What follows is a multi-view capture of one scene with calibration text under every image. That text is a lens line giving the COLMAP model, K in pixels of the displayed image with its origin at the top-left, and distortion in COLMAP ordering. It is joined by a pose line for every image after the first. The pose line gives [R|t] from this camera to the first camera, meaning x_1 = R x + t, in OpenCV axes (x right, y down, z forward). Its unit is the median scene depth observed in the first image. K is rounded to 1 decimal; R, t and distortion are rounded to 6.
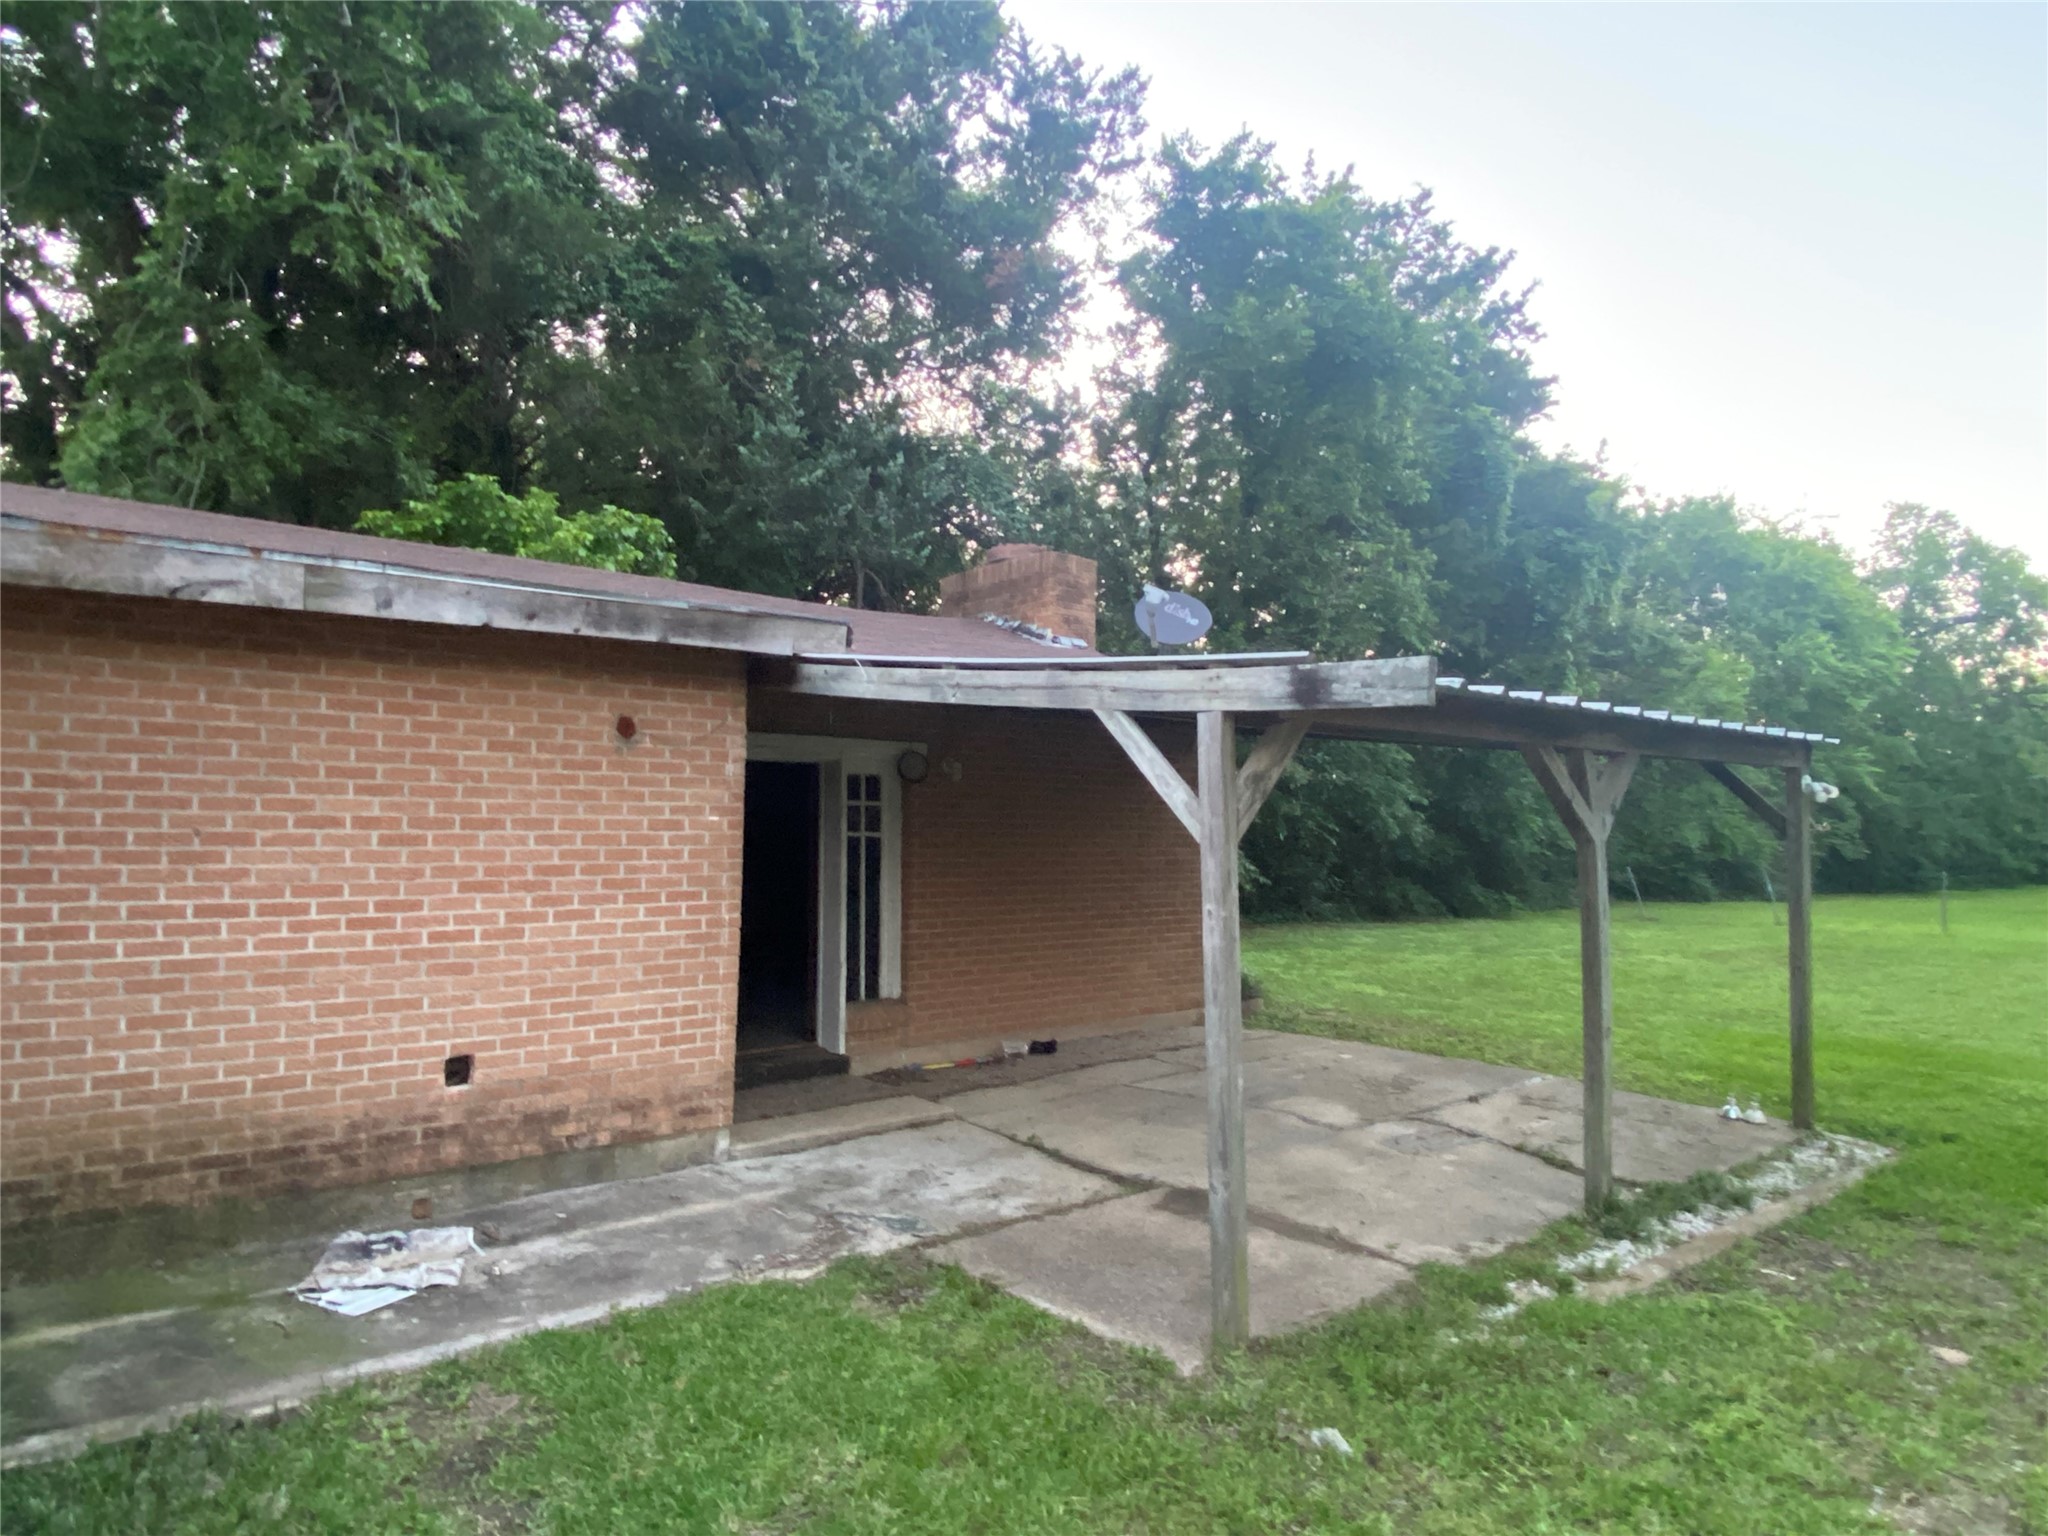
lens RADIAL K [[1290.2, 0, 1011.7], [0, 1290.2, 768.0], [0, 0, 1]] dist [0.032492, -0.037097]
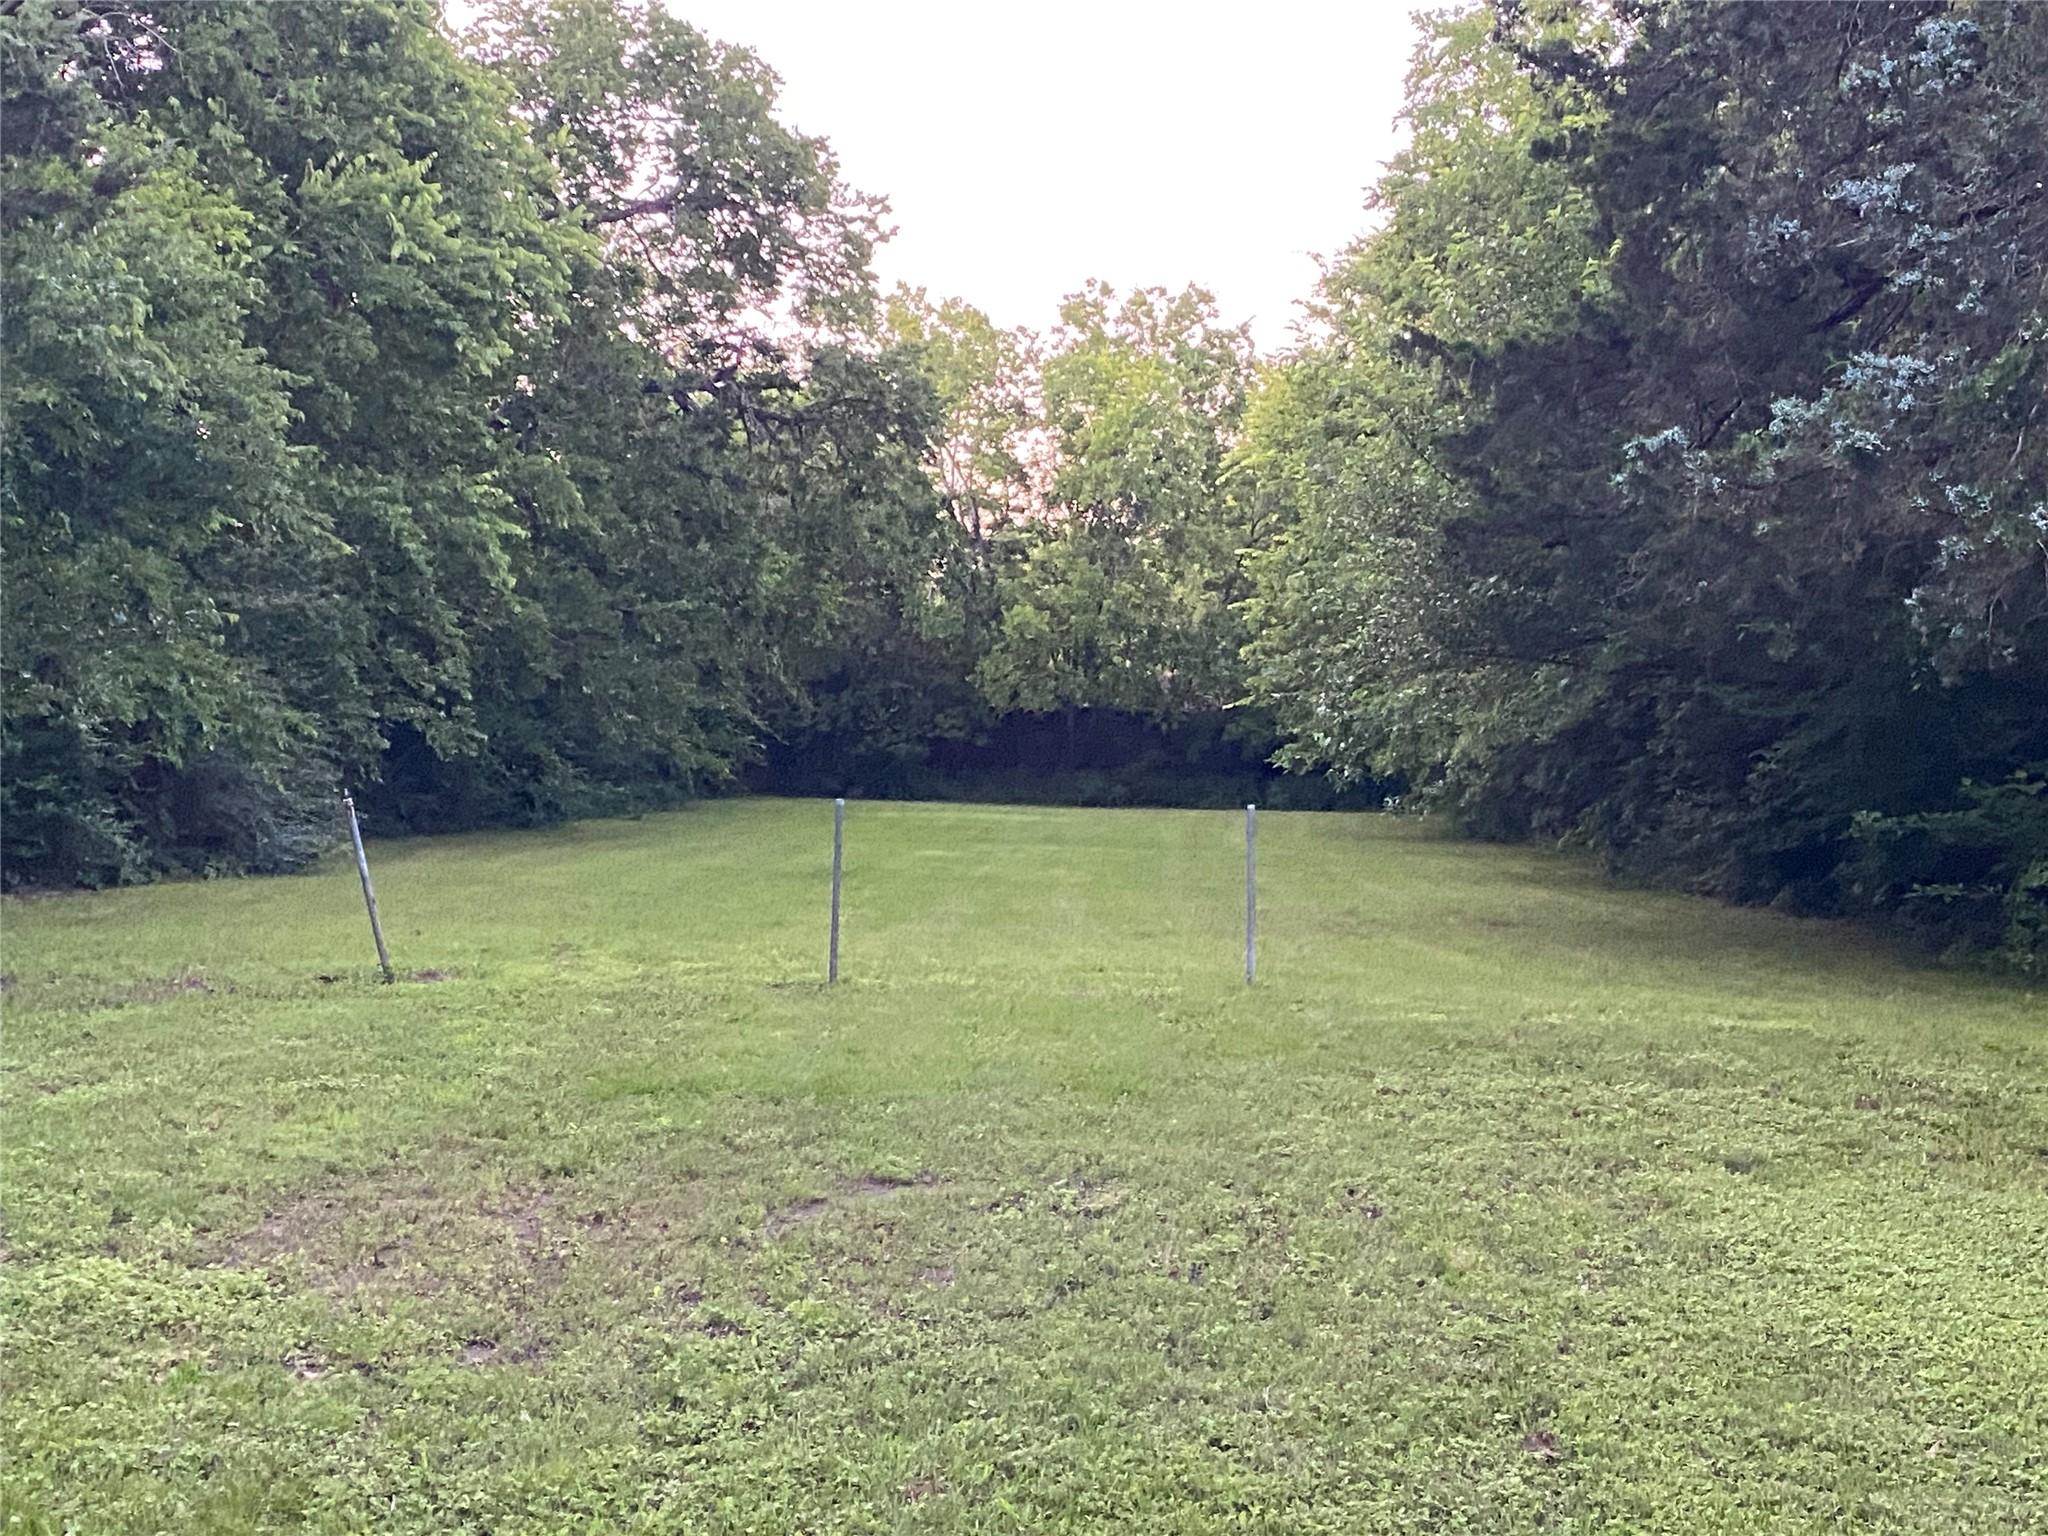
lens RADIAL K [[2782.9, 0, 1028.0], [0, 2782.9, 760.3], [0, 0, 1]] dist [0.063722, 0.000000]
pose [[0.674207, -0.014689, 0.738396, 0.369507], [-0.038031, 0.997785, 0.054574, 0.049569], [-0.737563, -0.064876, 0.672155, 0.799212]]
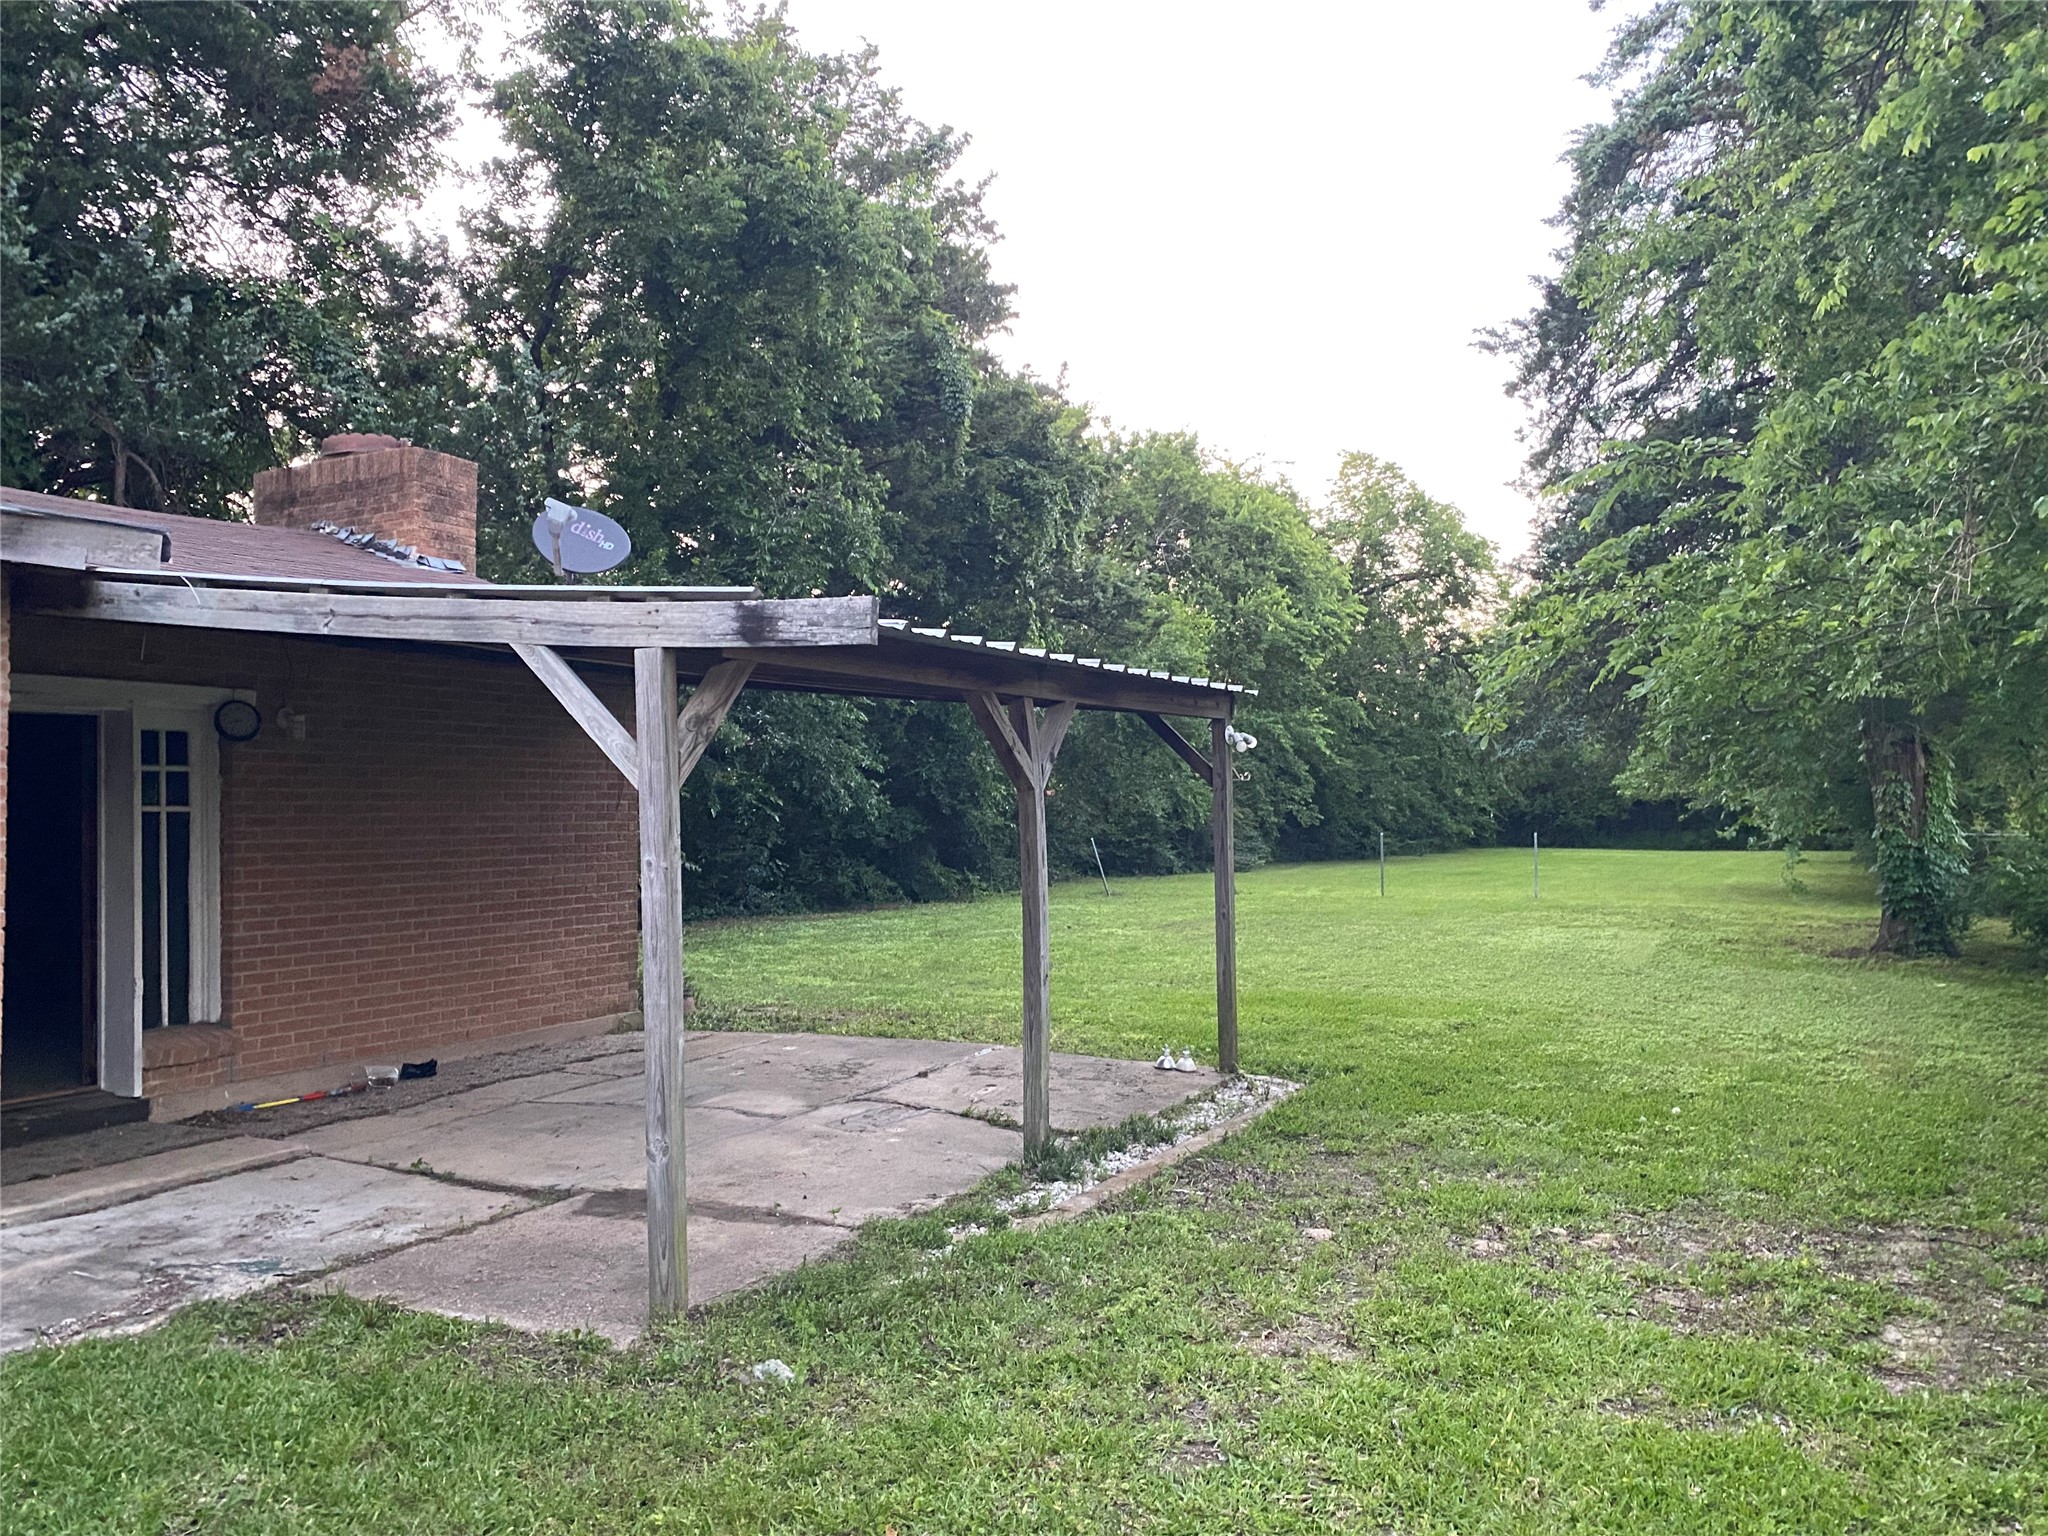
lens RADIAL K [[1653.4, 0, 1037.0], [0, 1653.4, 763.5], [0, 0, 1]] dist [0.080462, -0.072931]
pose [[0.920476, -0.010806, 0.390649, -0.027989], [0.004672, 0.999850, 0.016648, 0.010758], [-0.390770, -0.013499, 0.920389, -0.110355]]
